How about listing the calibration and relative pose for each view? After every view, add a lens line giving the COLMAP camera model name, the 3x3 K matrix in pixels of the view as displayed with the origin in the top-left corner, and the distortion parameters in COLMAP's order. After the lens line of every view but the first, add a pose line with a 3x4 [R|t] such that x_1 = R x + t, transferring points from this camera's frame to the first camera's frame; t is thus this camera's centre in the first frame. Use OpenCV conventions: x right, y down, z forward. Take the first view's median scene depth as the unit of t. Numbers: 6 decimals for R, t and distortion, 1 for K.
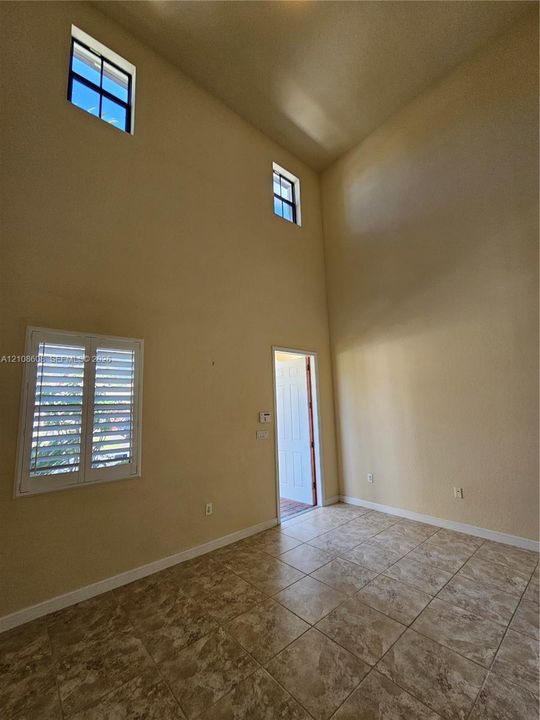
lens RADIAL K [[294.9, 0, 270.0], [0, 294.9, 360.0], [0, 0, 1]] dist [0.000135, 0.000805]
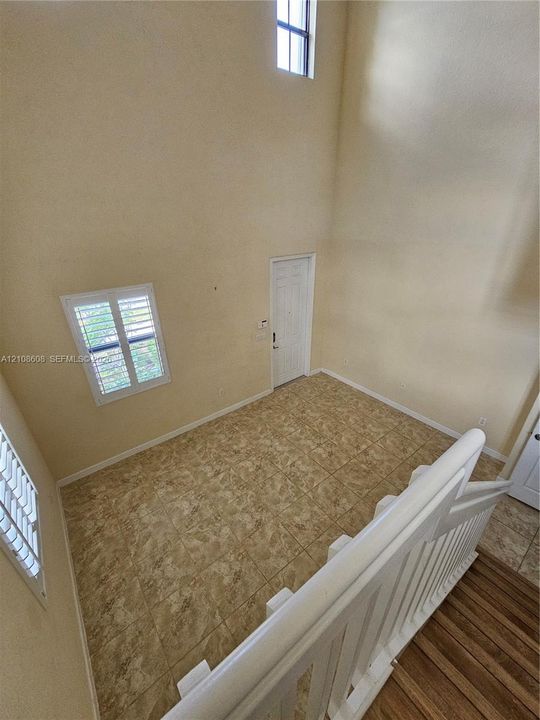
lens RADIAL K [[294.9, 0, 270.0], [0, 294.9, 360.0], [0, 0, 1]] dist [0.000135, 0.000805]
pose [[0.998745, 0.038346, -0.032225, 0.100057], [-0.012905, 0.818630, 0.574176, -0.656943], [0.048398, -0.573040, 0.818097, -0.110483]]
